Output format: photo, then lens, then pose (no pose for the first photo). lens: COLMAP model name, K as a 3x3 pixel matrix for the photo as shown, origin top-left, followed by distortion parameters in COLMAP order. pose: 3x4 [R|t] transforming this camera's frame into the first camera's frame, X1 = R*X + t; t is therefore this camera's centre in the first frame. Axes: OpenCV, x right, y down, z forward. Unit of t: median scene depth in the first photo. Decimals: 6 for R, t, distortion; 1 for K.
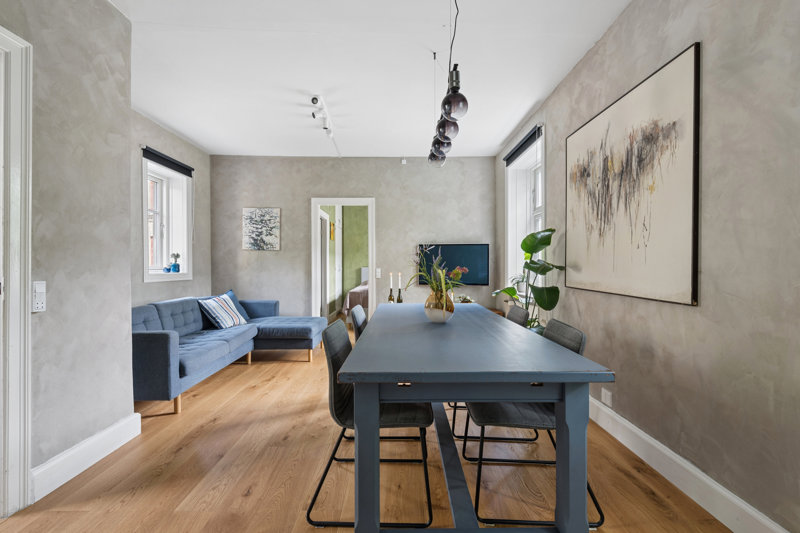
lens RADIAL K [[382.1, 0, 401.3], [0, 382.1, 267.3], [0, 0, 1]] dist [-0.019771, -0.000009]
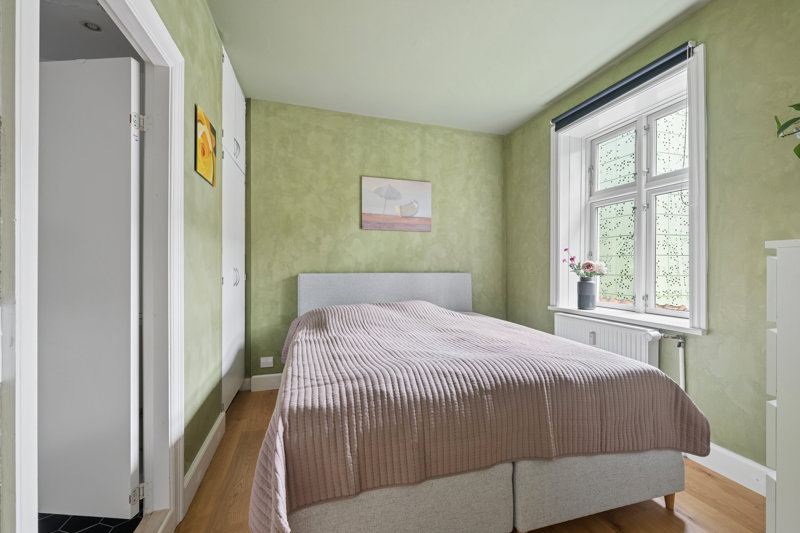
lens RADIAL K [[329.8, 0, 399.4], [0, 329.8, 264.9], [0, 0, 1]] dist [0.000953, 0.000022]
pose [[0.965942, 0.002516, 0.258747, -0.152546], [-0.002130, 0.999996, -0.001773, -0.013874], [-0.258750, 0.001162, 0.965944, 1.068444]]
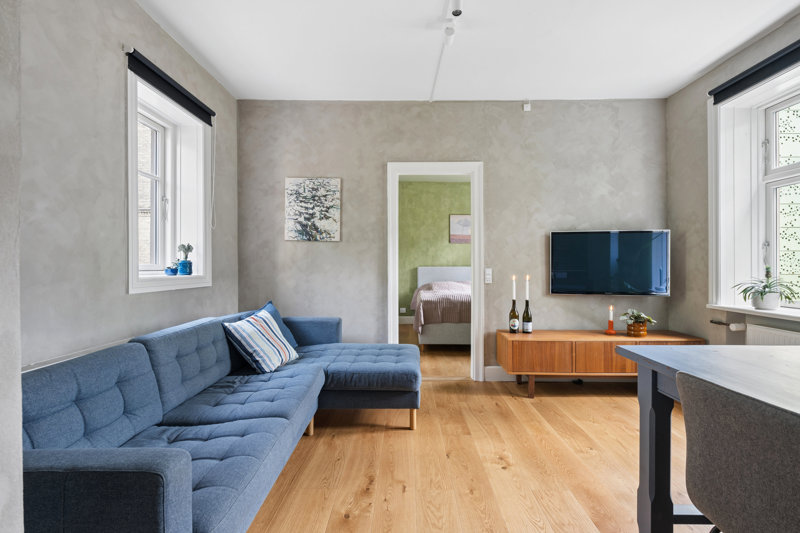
lens RADIAL K [[382.1, 0, 398.8], [0, 382.1, 265.6], [0, 0, 1]] dist [-0.019771, -0.000009]
pose [[0.999514, 0.000749, -0.031159, -0.198648], [-0.000799, 0.999998, -0.001602, -0.001229], [0.031157, 0.001626, 0.999513, 0.341053]]
